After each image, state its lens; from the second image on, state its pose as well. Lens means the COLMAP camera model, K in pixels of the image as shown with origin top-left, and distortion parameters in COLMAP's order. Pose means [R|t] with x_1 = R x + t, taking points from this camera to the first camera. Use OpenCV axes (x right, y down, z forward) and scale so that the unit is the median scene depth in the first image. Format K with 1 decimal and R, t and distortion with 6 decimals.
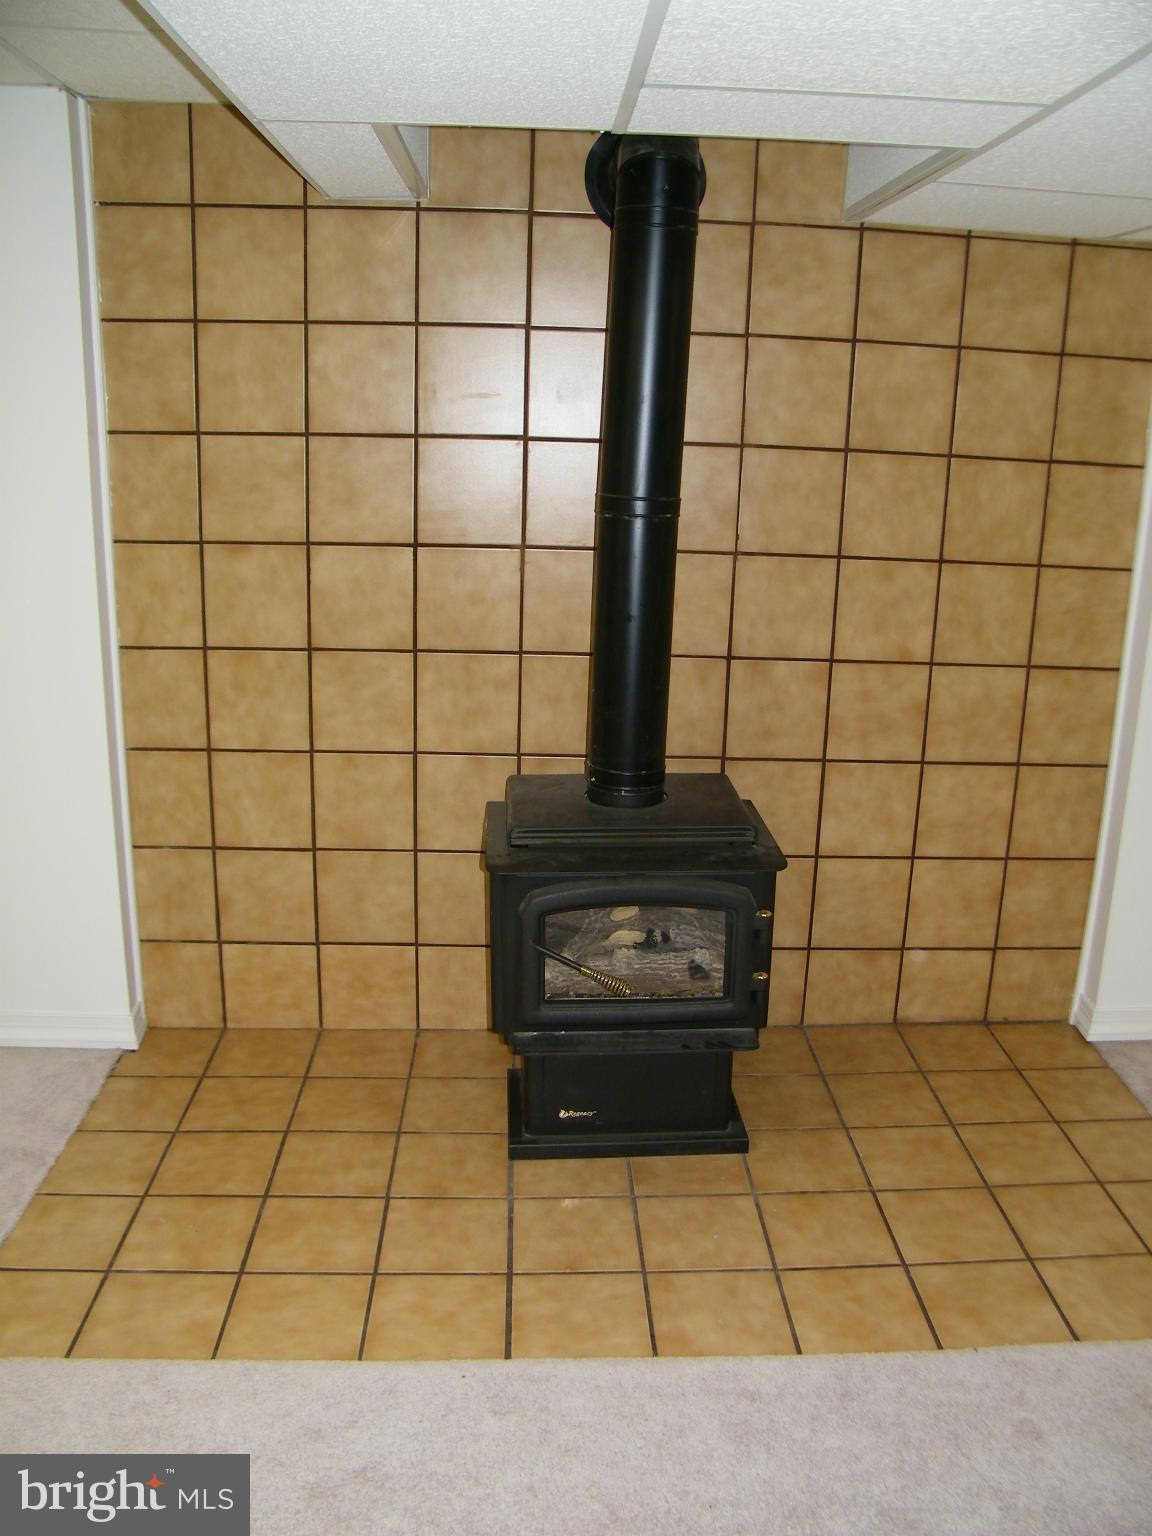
lens RADIAL K [[1342.6, 0, 579.2], [0, 1342.6, 778.6], [0, 0, 1]] dist [-0.128603, 0.001912]
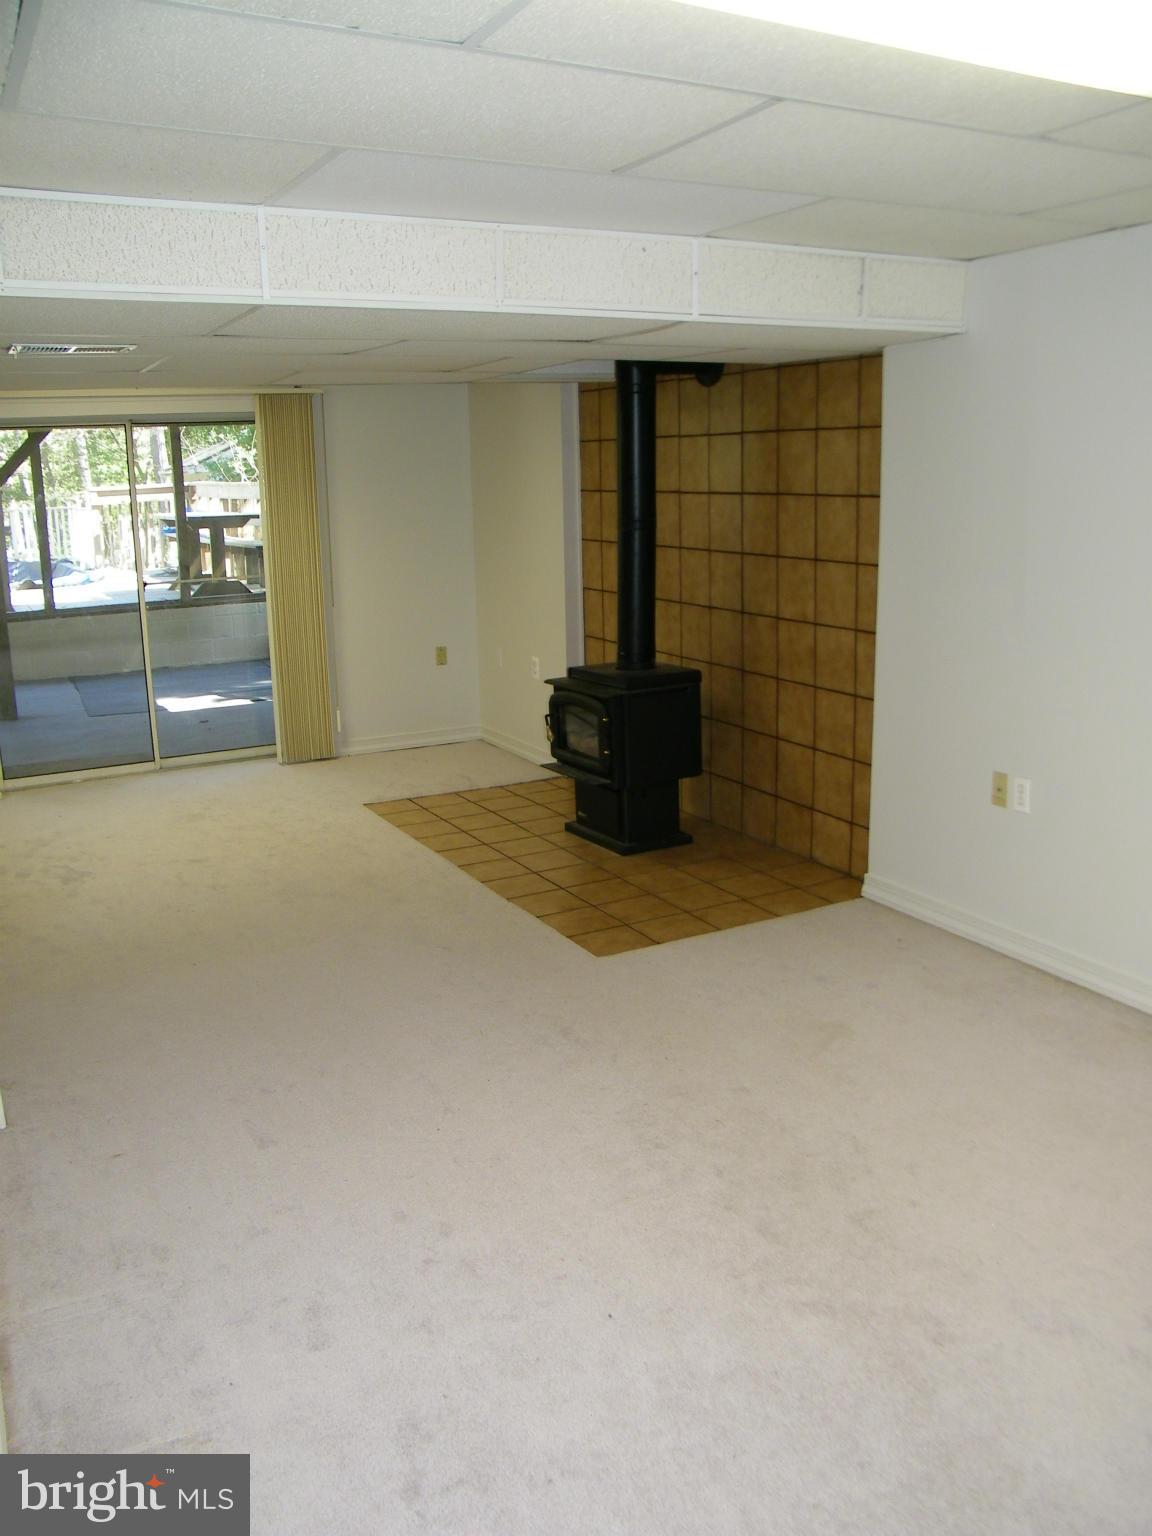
lens RADIAL K [[1342.6, 0, 579.5], [0, 1342.6, 764.6], [0, 0, 1]] dist [-0.128603, 0.001912]
pose [[0.421105, 0.159111, -0.892947, 1.659376], [-0.223571, 0.972325, 0.067821, 0.034471], [0.879026, 0.171077, 0.445024, 0.059195]]
